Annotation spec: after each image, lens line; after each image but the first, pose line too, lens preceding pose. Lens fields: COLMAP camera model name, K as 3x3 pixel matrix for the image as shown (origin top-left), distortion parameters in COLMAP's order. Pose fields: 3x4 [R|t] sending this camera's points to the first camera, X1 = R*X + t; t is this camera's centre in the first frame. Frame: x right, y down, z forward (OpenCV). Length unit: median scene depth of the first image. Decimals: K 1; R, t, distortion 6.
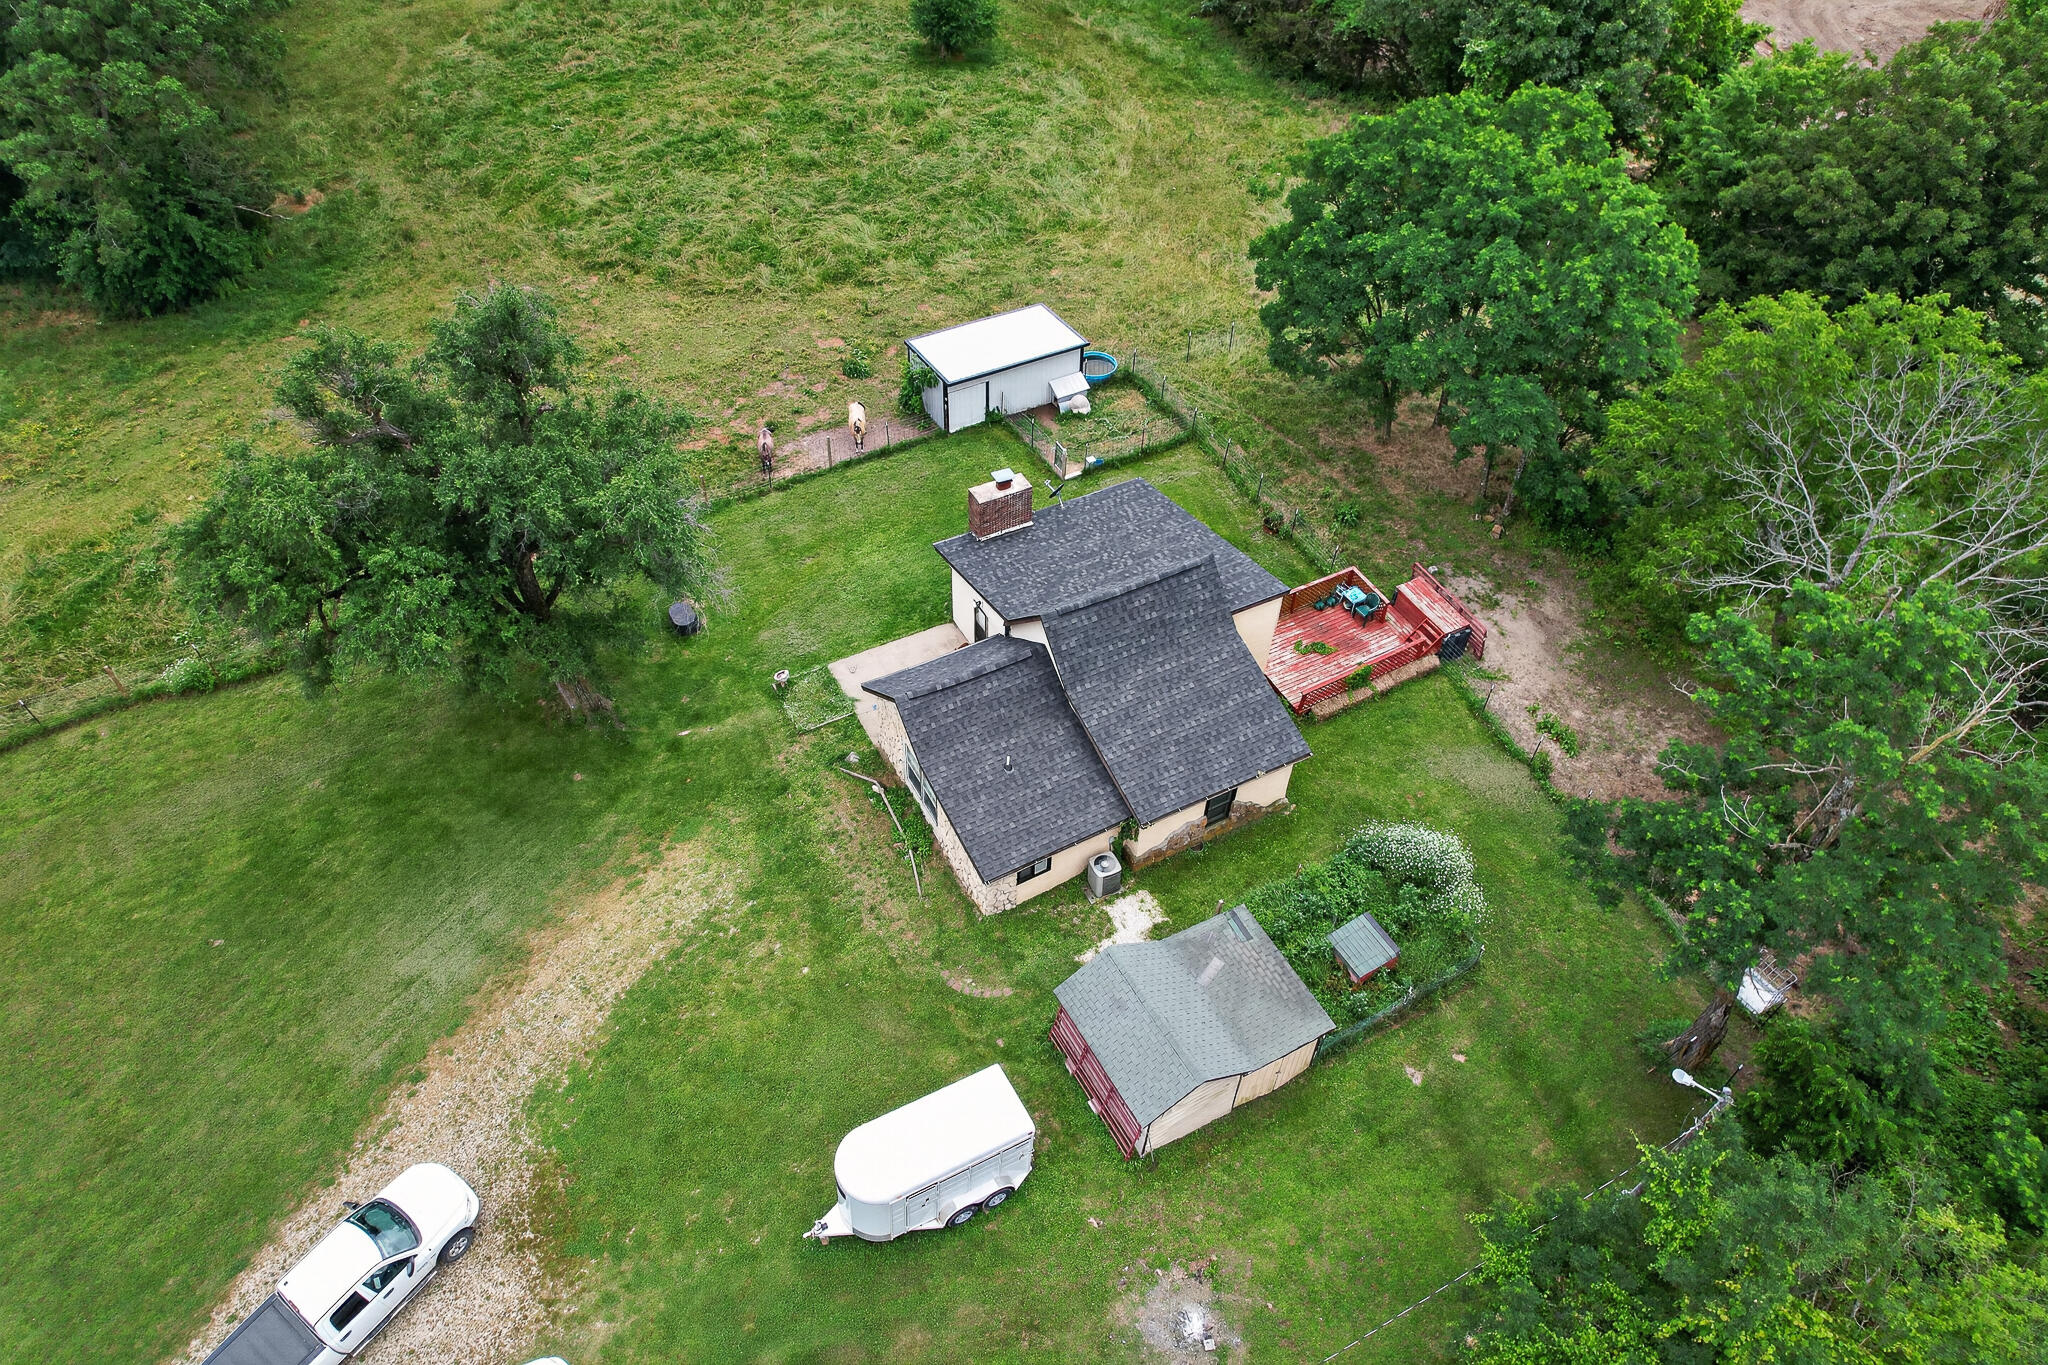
lens RADIAL K [[1316.5, 0, 1030.2], [0, 1316.5, 675.0], [0, 0, 1]] dist [-0.074665, 0.069791]
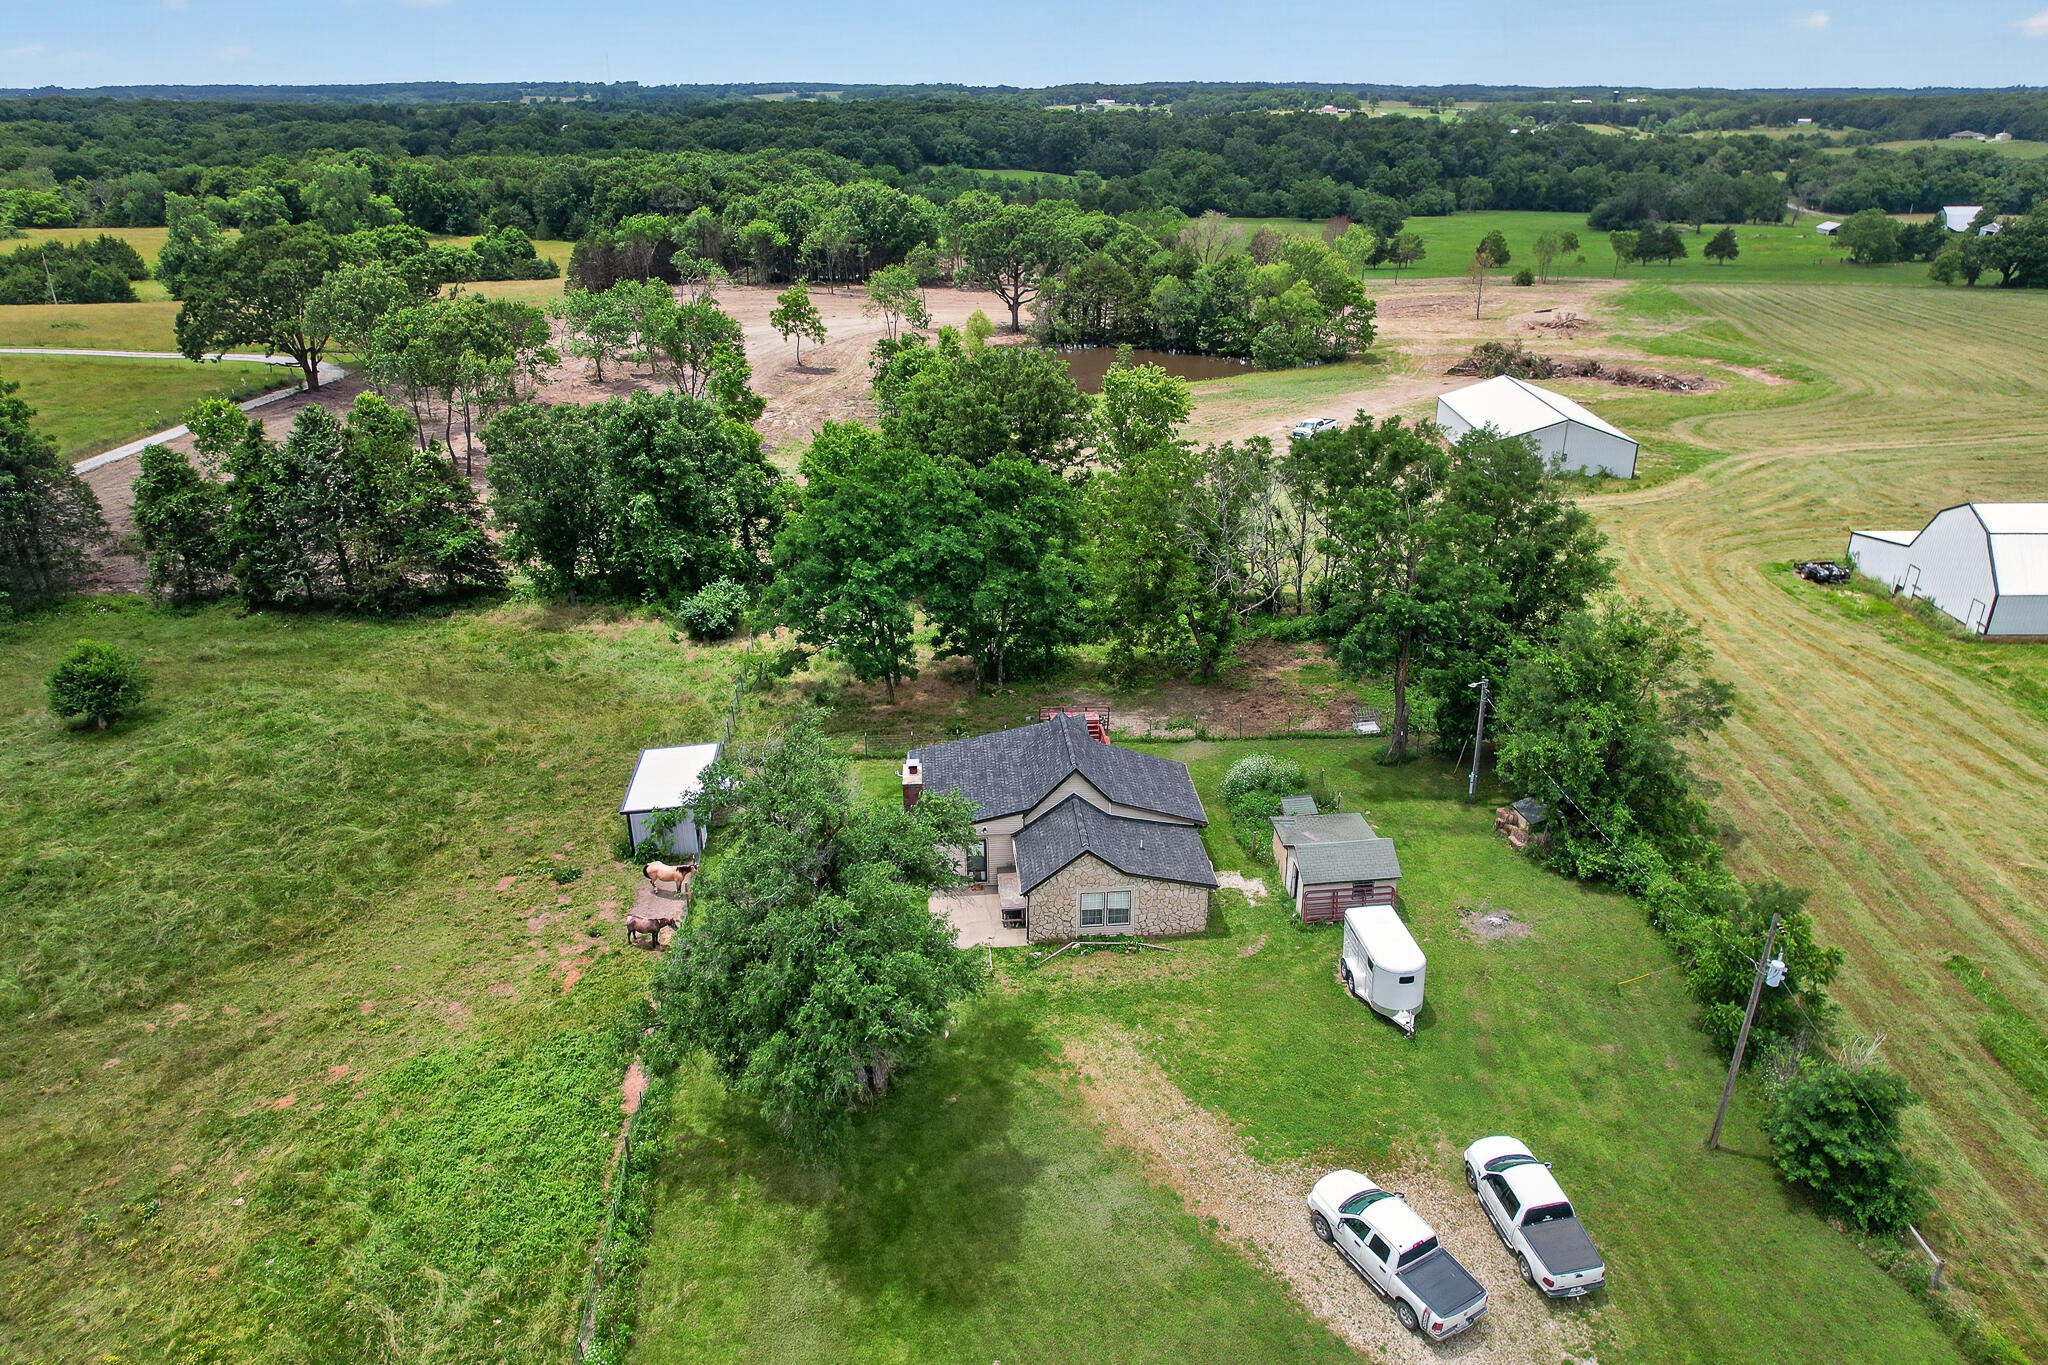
lens RADIAL K [[1381.7, 0, 1027.1], [0, 1381.7, 641.5], [0, 0, 1]] dist [-0.042853, 0.000120]
pose [[0.407451, -0.368594, 0.835537, -1.172157], [0.670030, 0.742333, 0.000736, -0.174960], [-0.620519, 0.559535, 0.549433, 0.080522]]
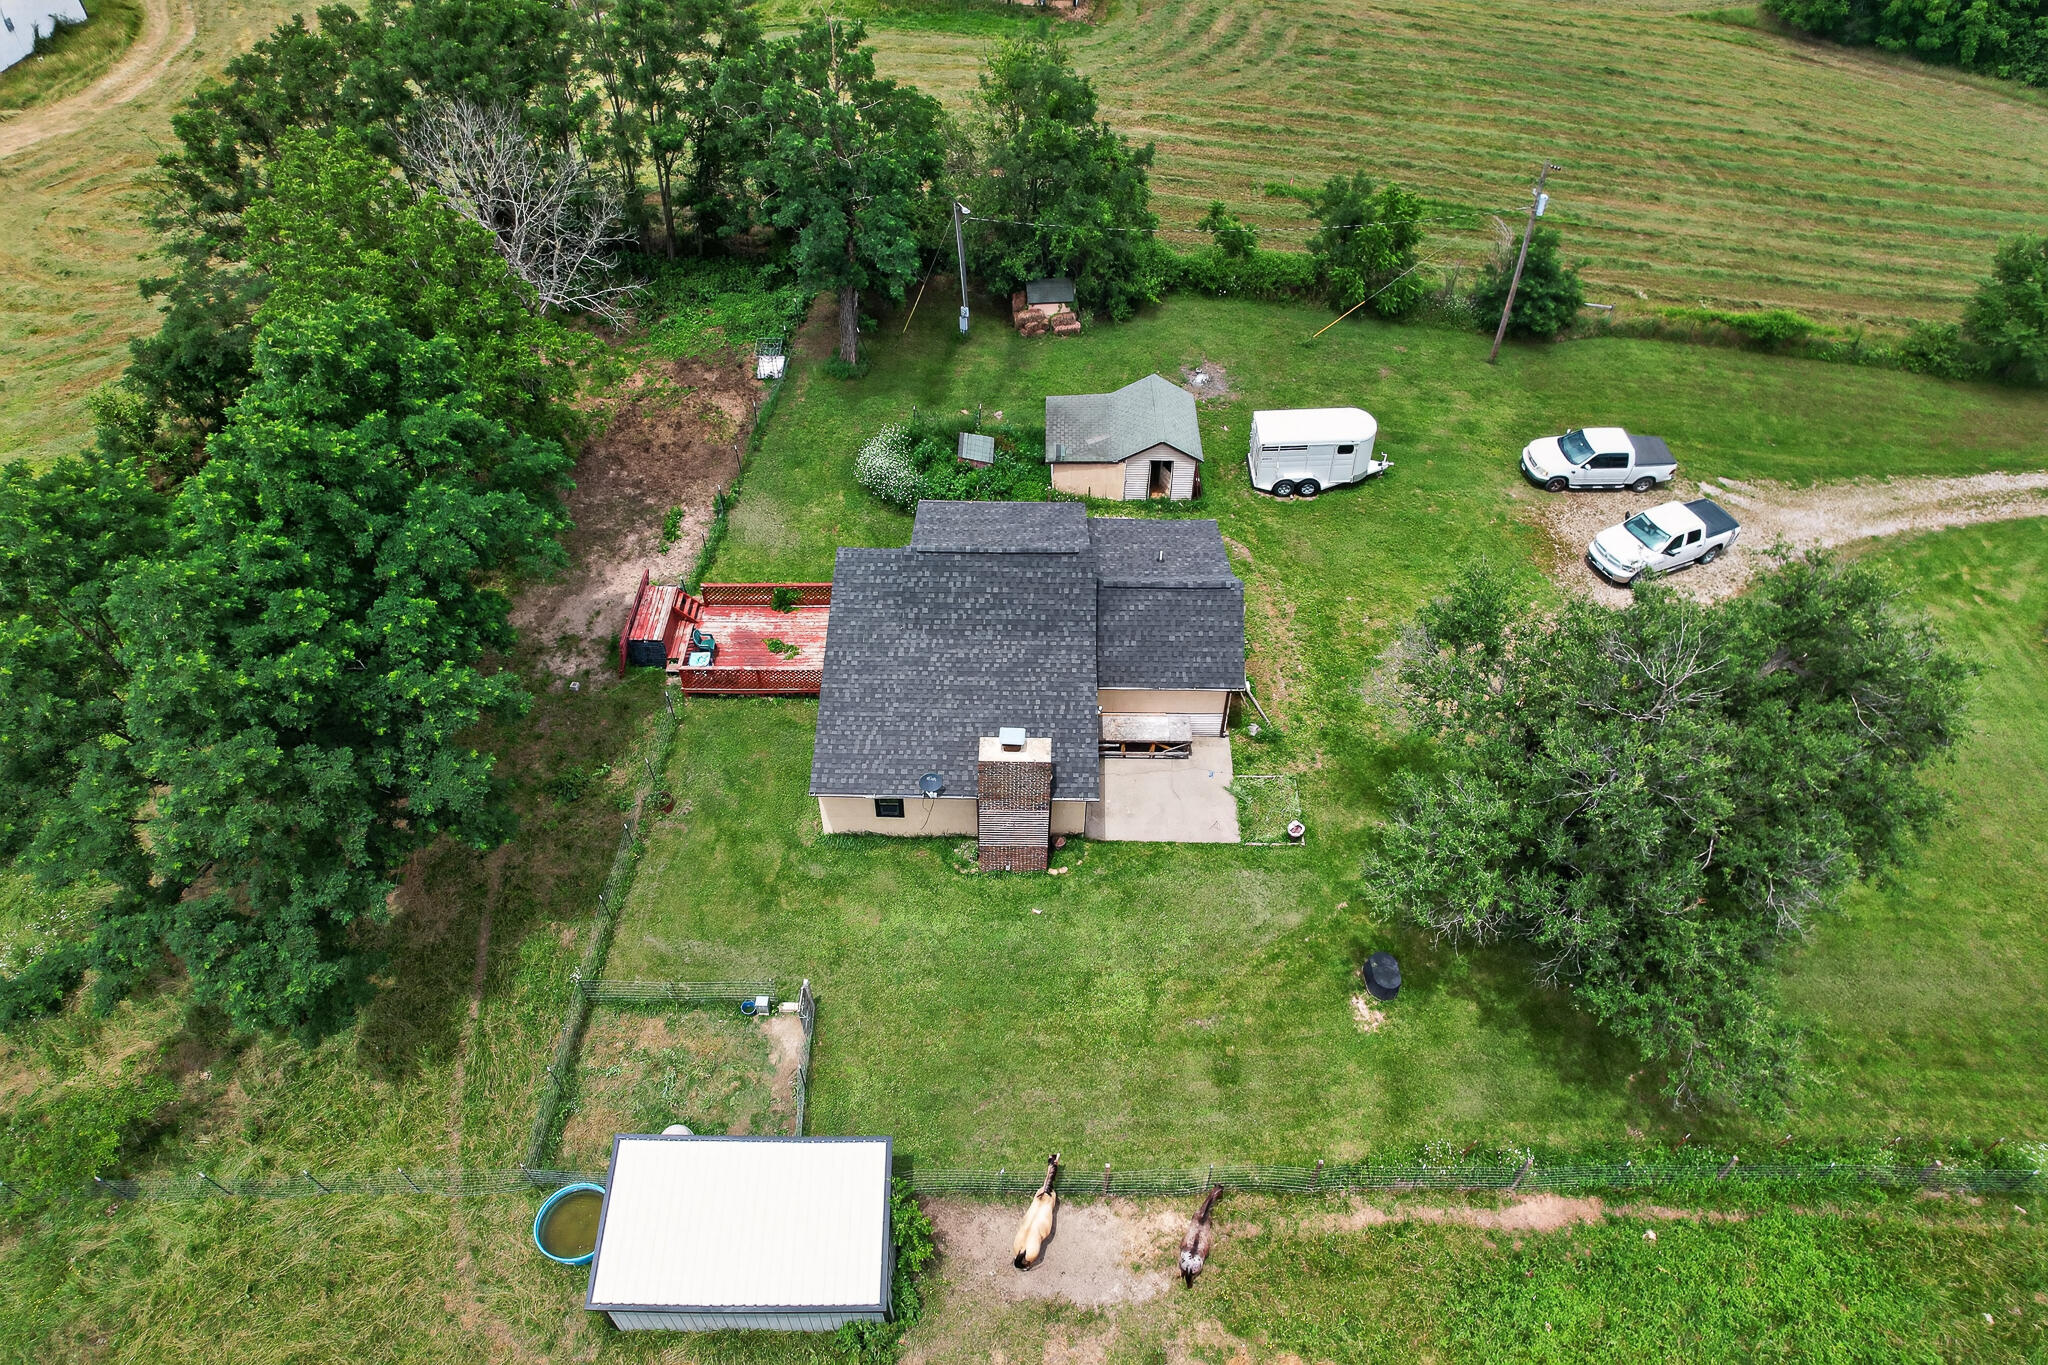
lens RADIAL K [[1316.5, 0, 1030.2], [0, 1316.5, 675.0], [0, 0, 1]] dist [-0.074665, 0.069791]
pose [[-0.876334, -0.374774, 0.302626, -0.277616], [0.319779, 0.017225, 0.947336, -0.975319], [-0.360250, 0.926956, 0.104750, 0.919600]]
